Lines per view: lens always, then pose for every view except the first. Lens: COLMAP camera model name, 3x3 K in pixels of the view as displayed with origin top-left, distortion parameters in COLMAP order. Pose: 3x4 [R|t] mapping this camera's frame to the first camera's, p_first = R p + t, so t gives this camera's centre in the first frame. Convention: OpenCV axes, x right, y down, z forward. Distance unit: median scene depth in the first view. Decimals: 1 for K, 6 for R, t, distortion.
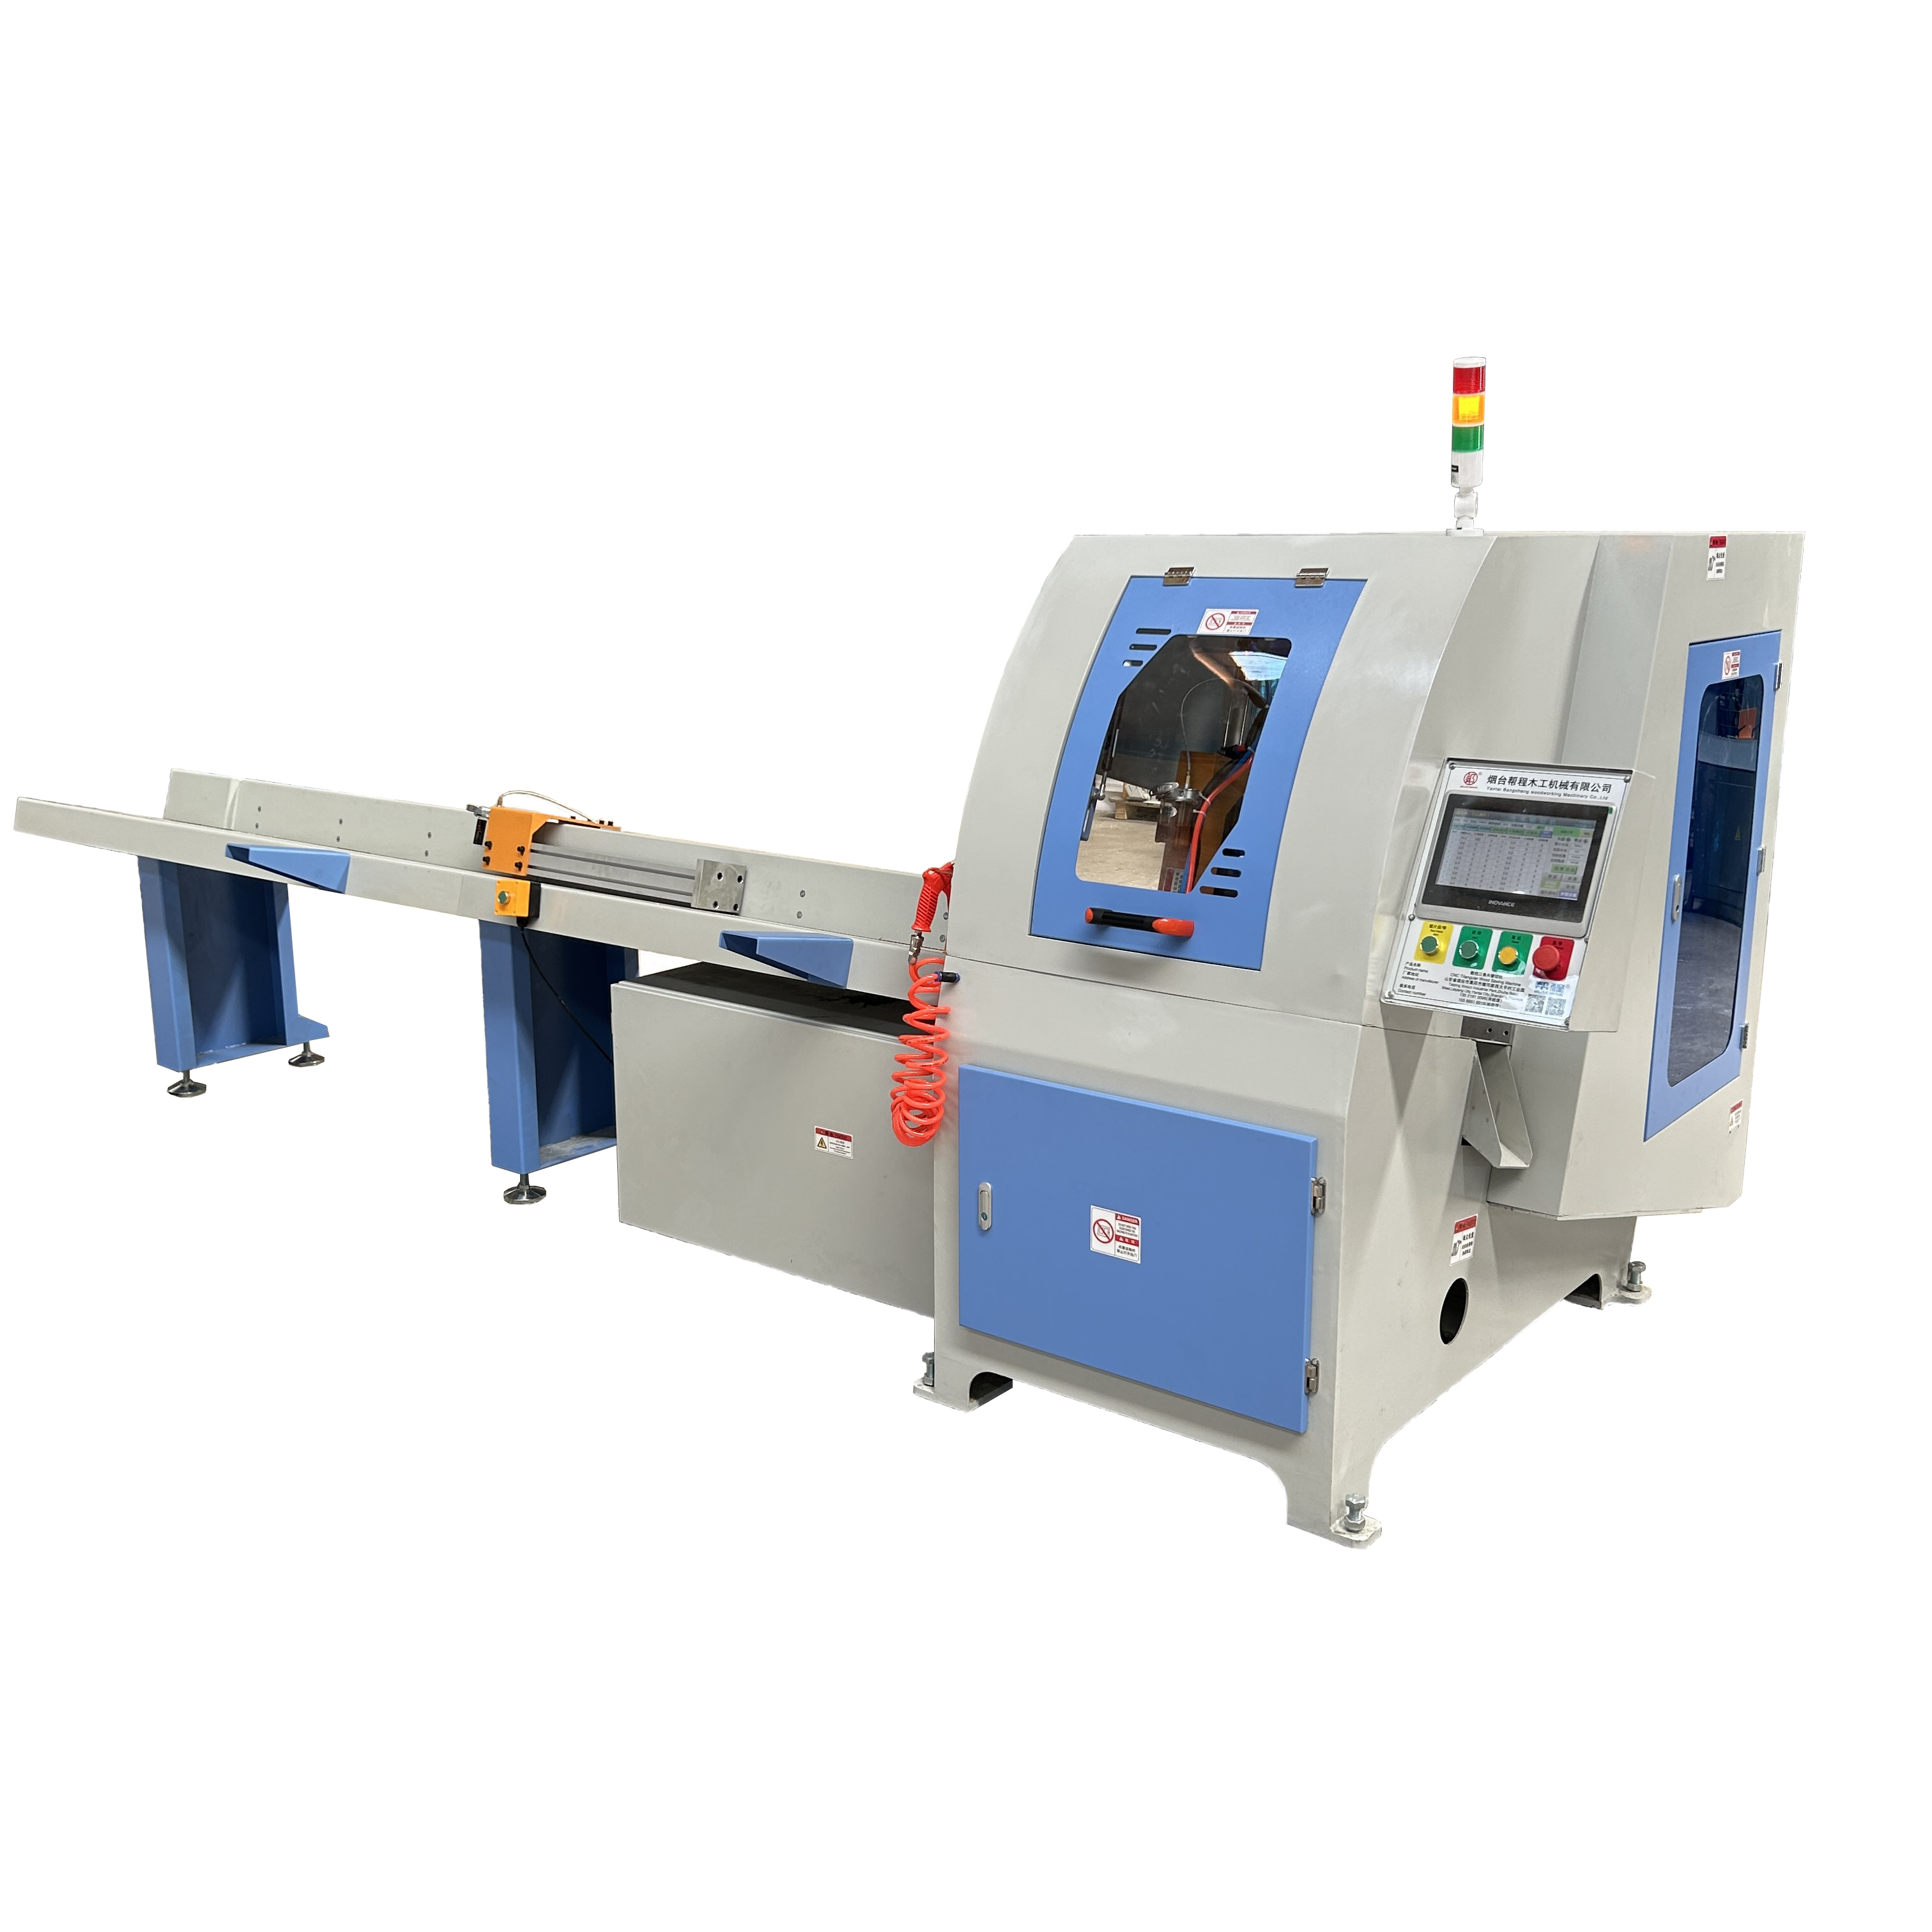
lens RADIAL K [[1965.1, 0, 966.0], [0, 1965.1, 966.0], [0, 0, 1]] dist [0.065890, -0.020522]
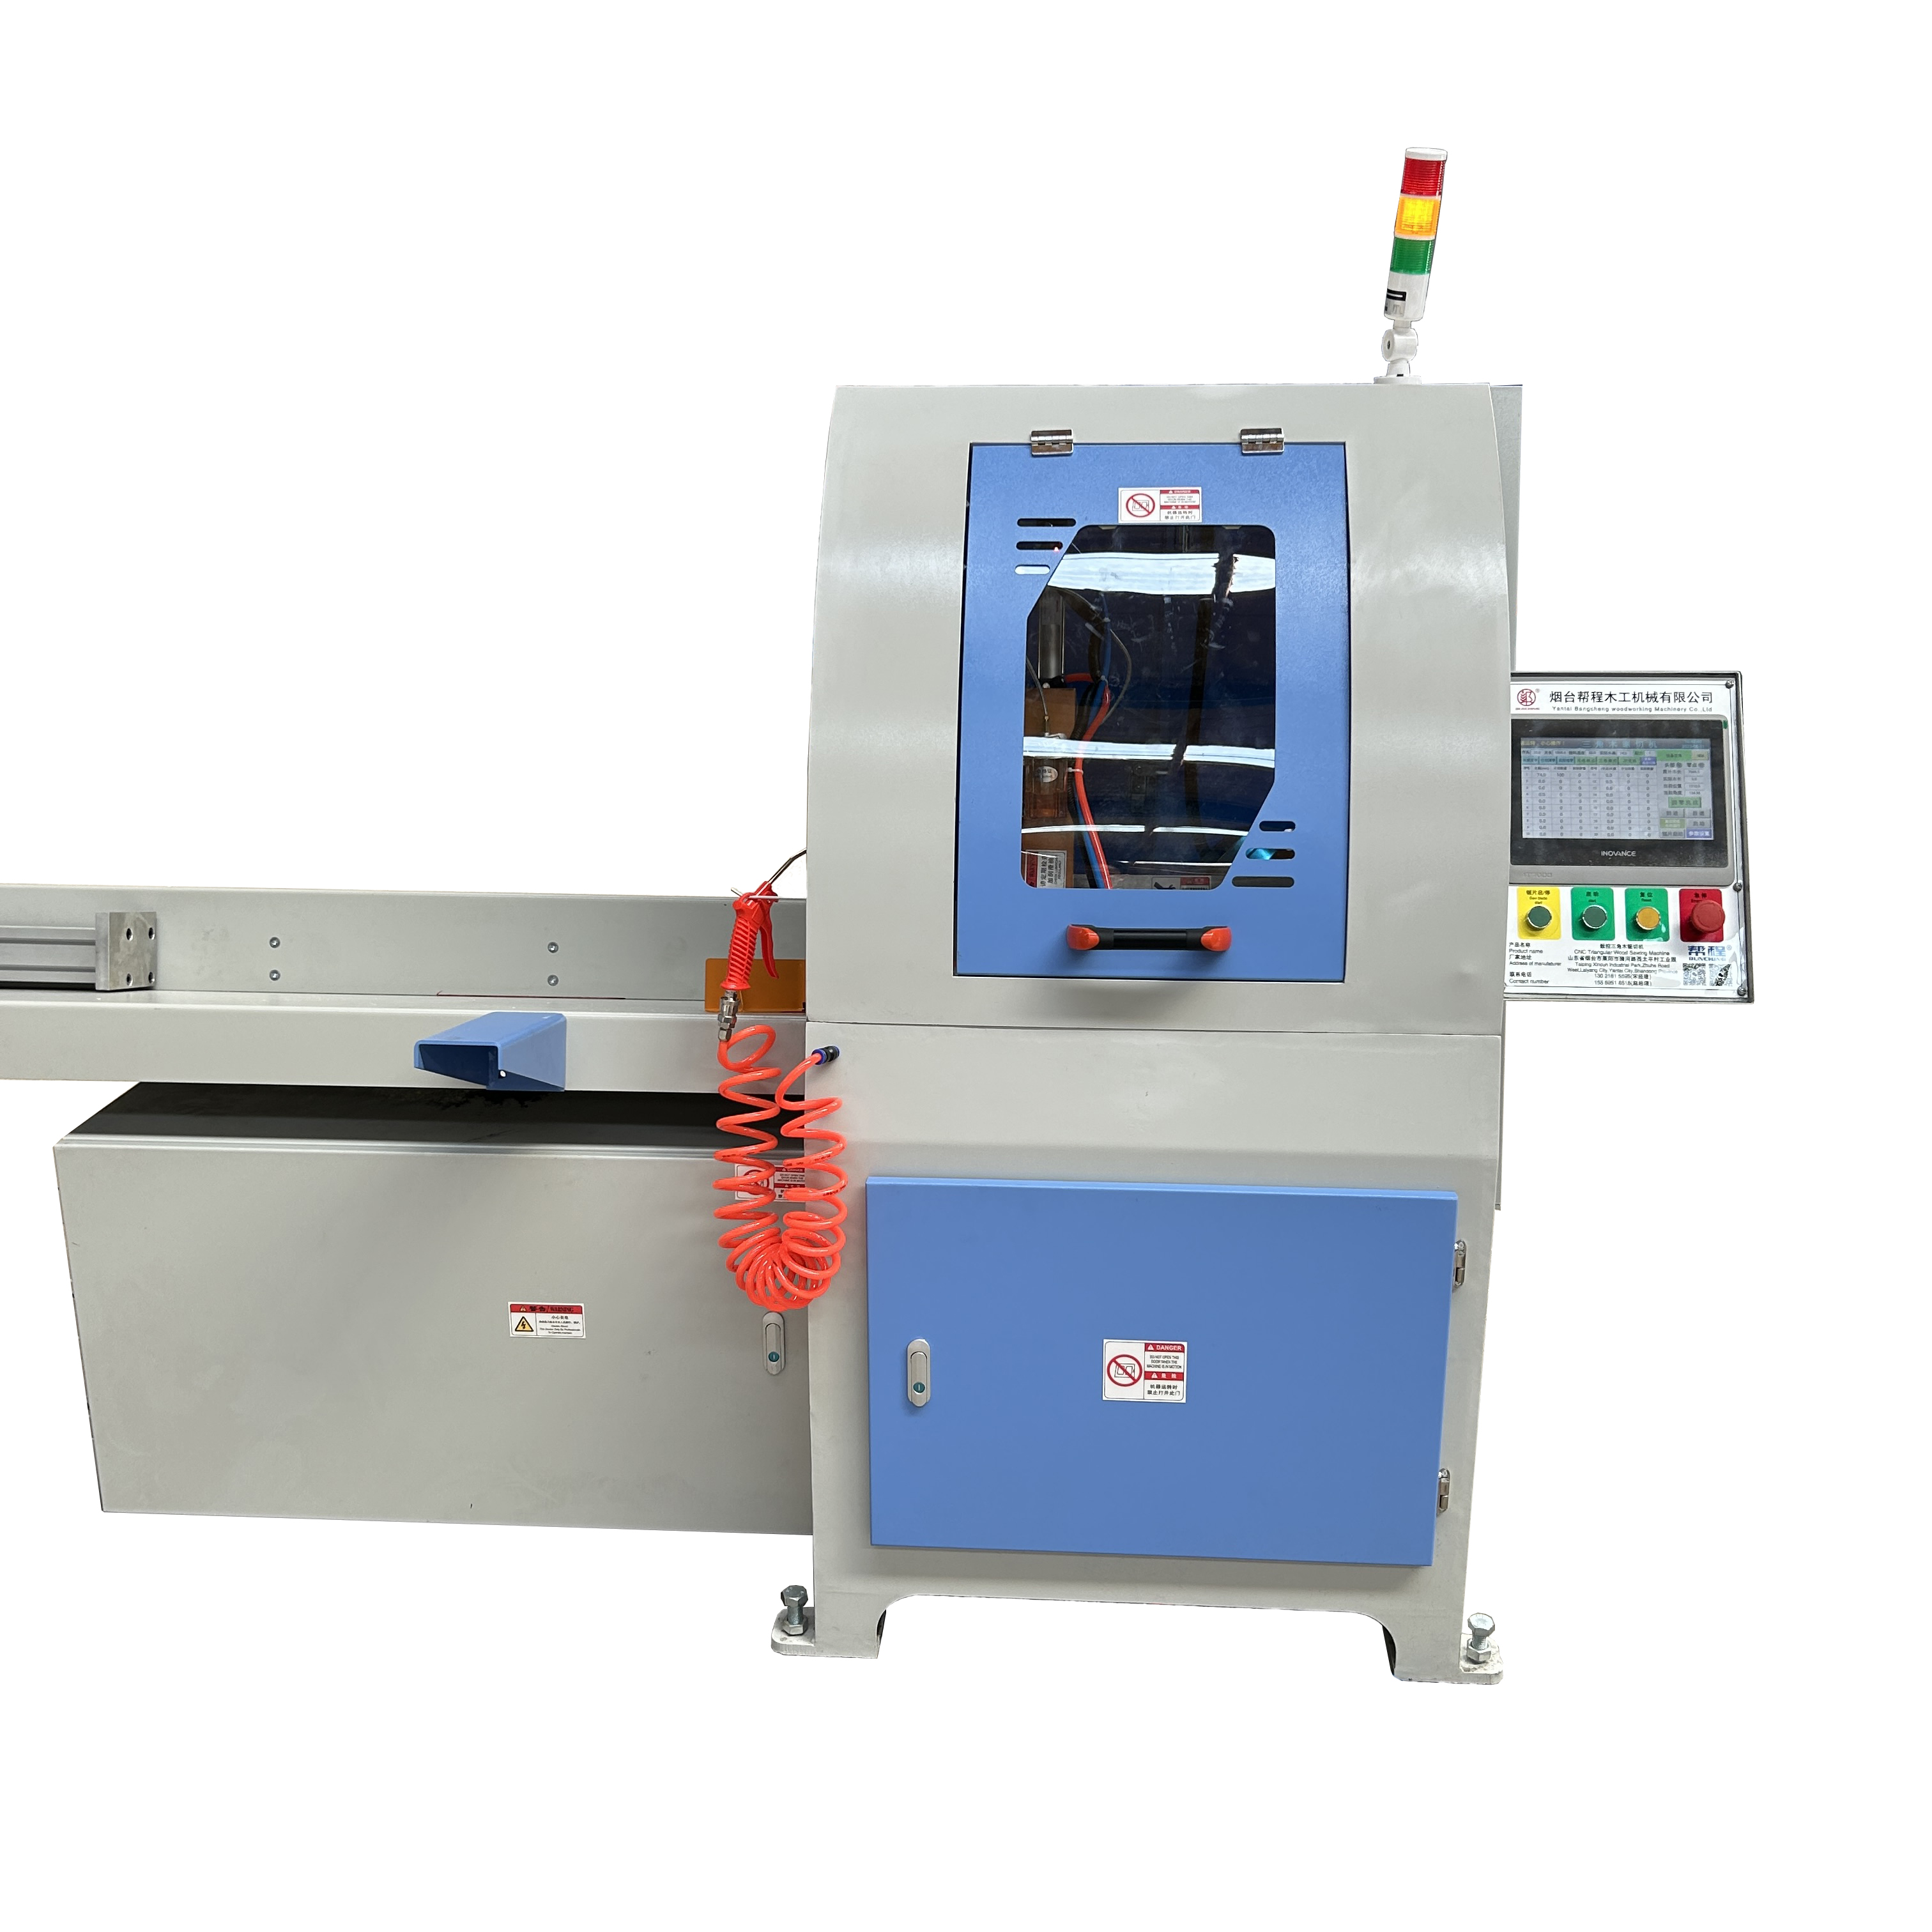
lens RADIAL K [[1965.1, 0, 966.0], [0, 1965.1, 966.0], [0, 0, 1]] dist [0.065890, -0.020522]
pose [[0.822301, -0.156174, 0.547203, -0.360219], [0.123960, 0.987671, 0.095607, -0.089418], [-0.555387, -0.010786, 0.831522, 0.455267]]
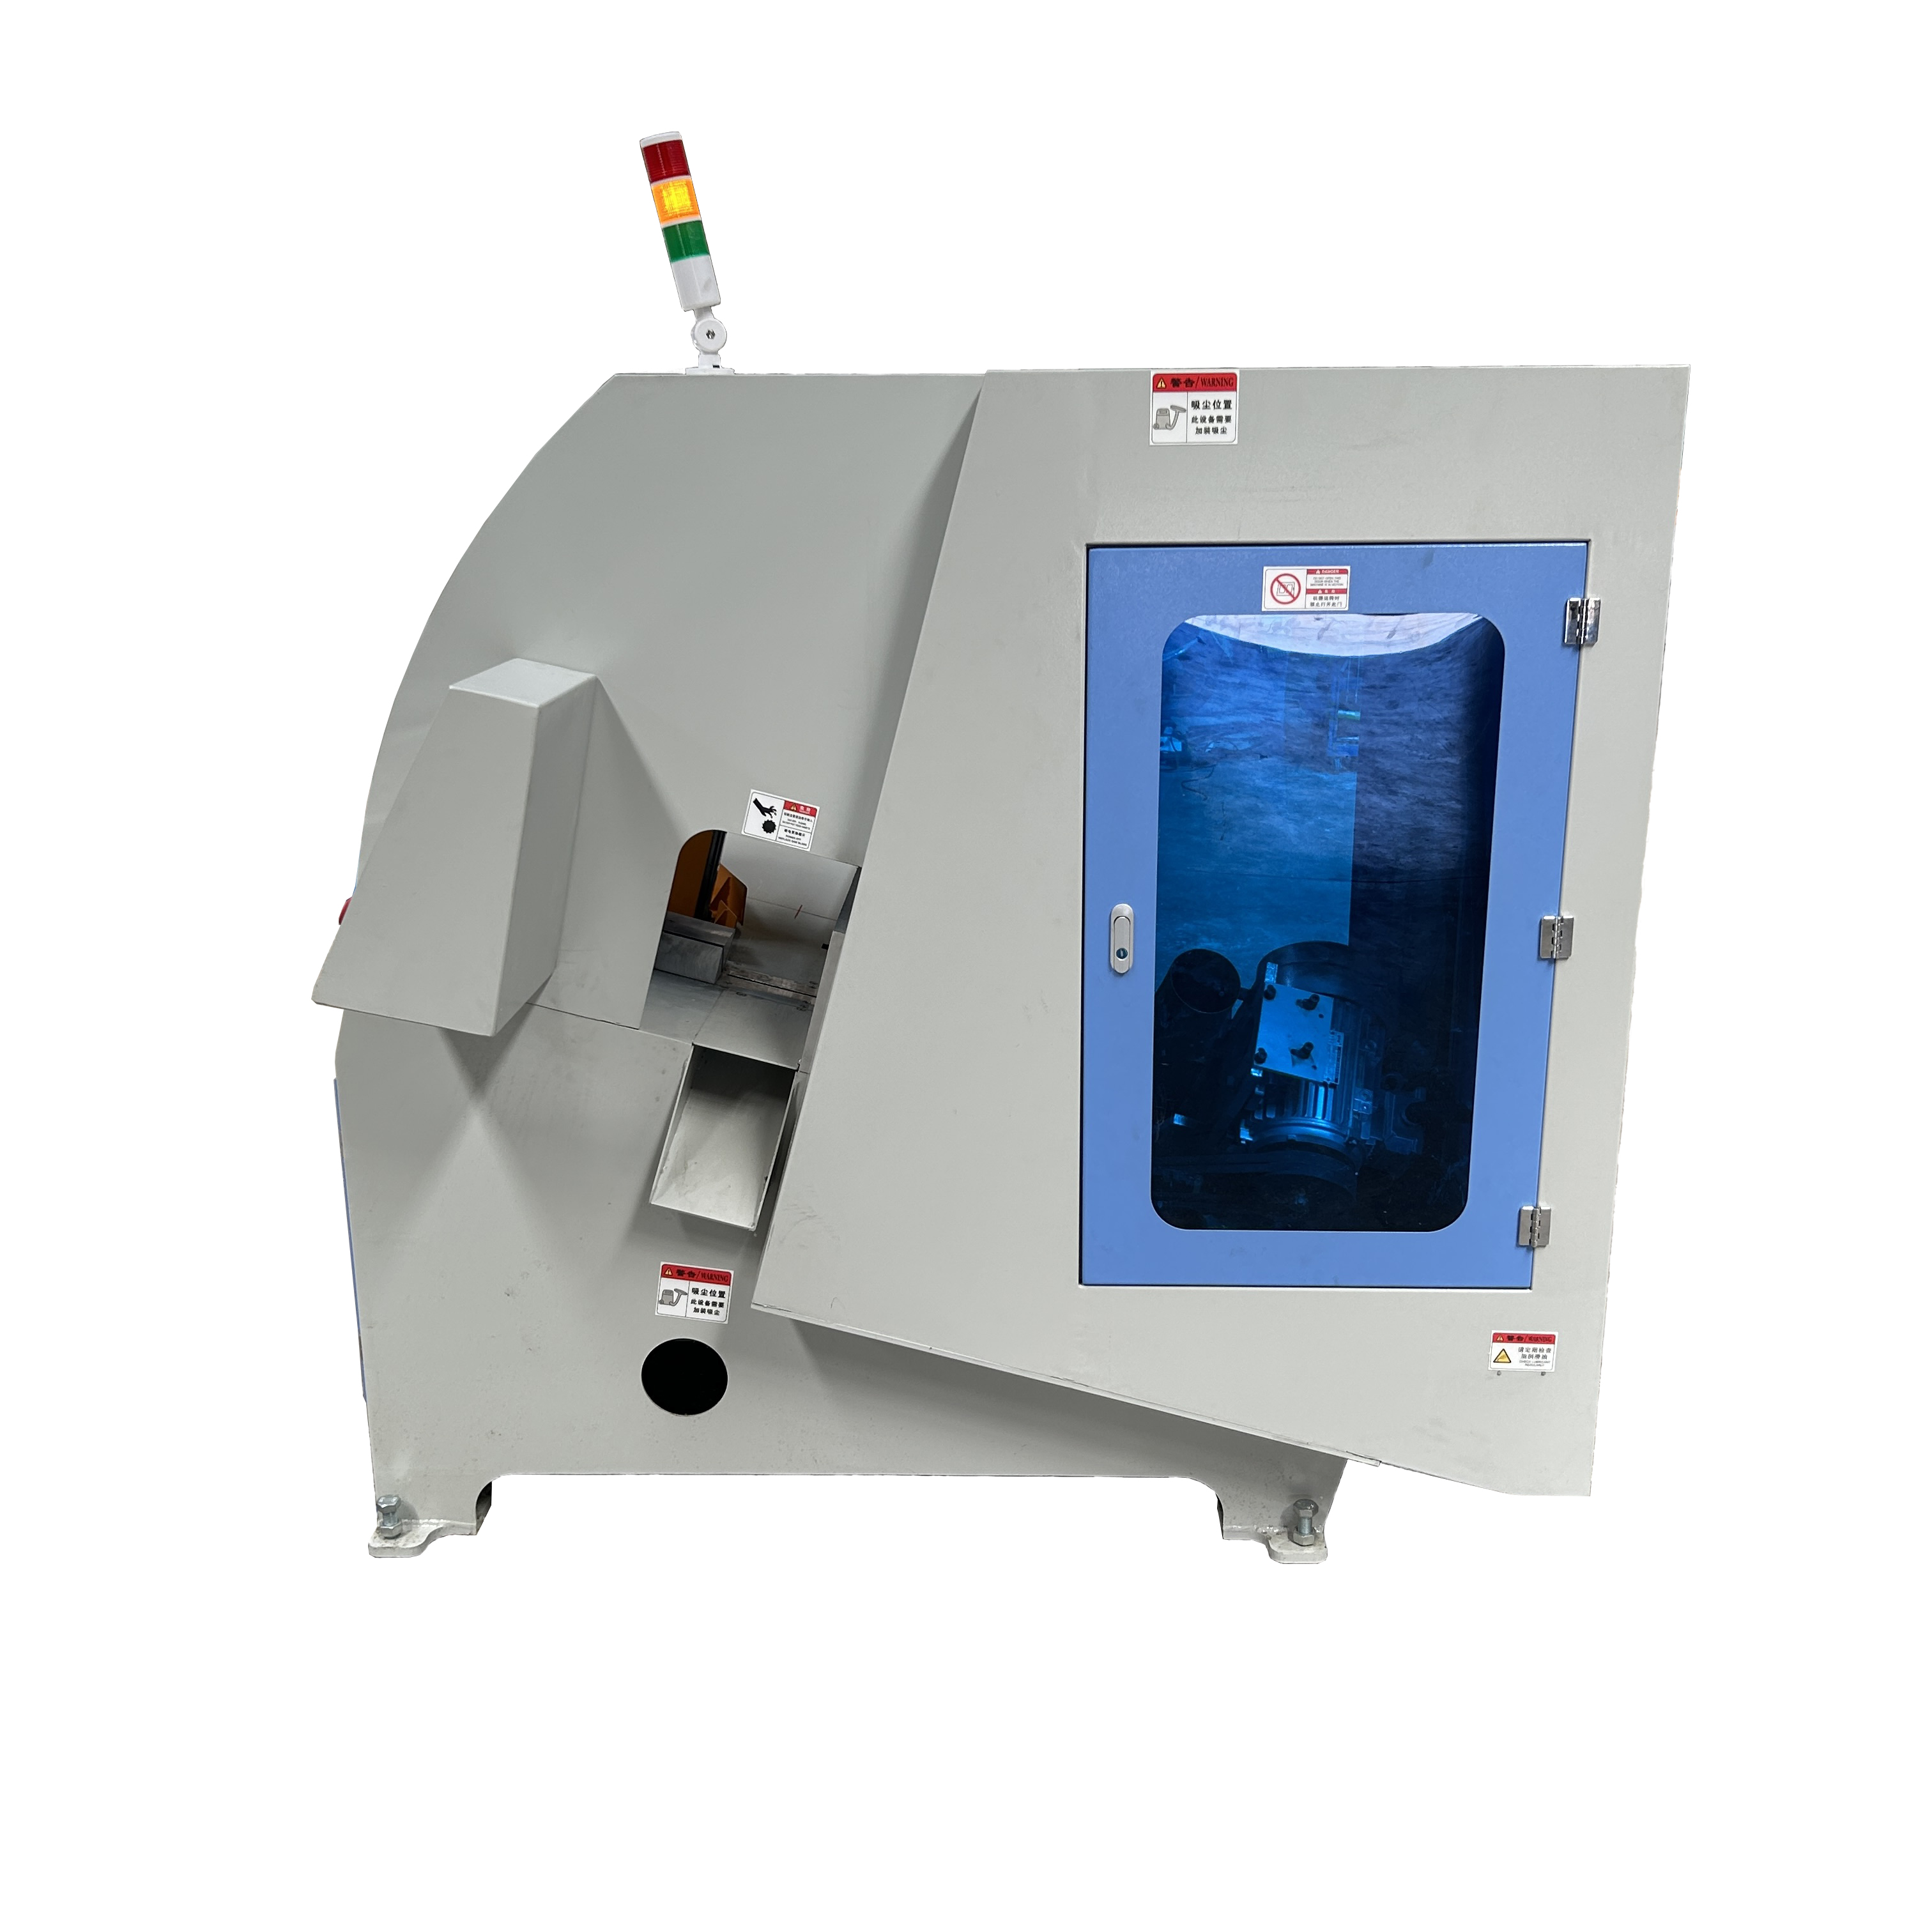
lens RADIAL K [[1955.5, 0, 967.9], [0, 1955.5, 987.7], [0, 0, 1]] dist [0.072592, -0.171988]
pose [[0.584103, 0.226072, -0.779561, 0.963346], [-0.169417, 0.973232, 0.155296, -0.127823], [0.793802, 0.041362, 0.606768, 0.655780]]
